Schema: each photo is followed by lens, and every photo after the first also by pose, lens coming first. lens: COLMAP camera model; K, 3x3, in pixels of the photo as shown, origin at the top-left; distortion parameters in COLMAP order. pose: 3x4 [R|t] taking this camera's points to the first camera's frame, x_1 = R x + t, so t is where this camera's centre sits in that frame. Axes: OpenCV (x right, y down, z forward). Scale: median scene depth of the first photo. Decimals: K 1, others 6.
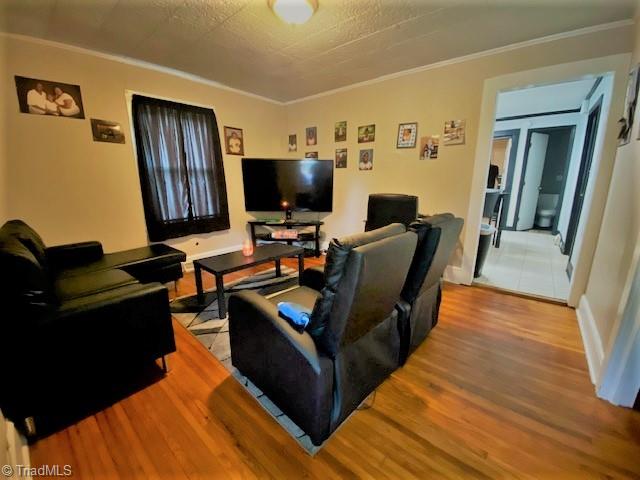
lens RADIAL K [[263.6, 0, 318.5], [0, 263.6, 241.2], [0, 0, 1]] dist [-0.001131, -0.000002]
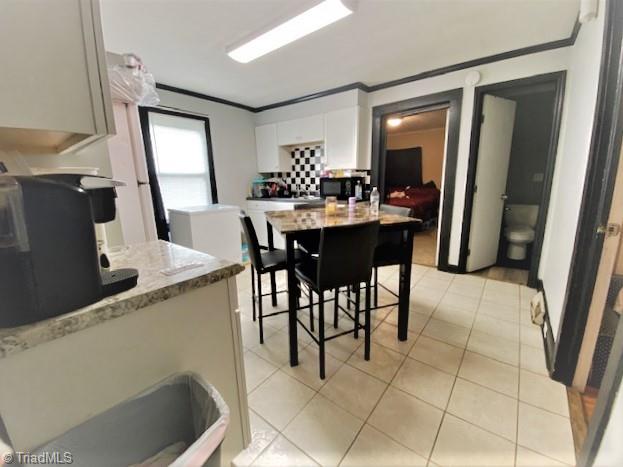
lens RADIAL K [[256.6, 0, 313.4], [0, 256.6, 229.0], [0, 0, 1]] dist [-0.001131, -0.000002]
pose [[0.999805, -0.010689, 0.016606, 0.431897], [0.011233, 0.999392, -0.033015, -0.121182], [-0.016243, 0.033195, 0.999317, 0.471816]]
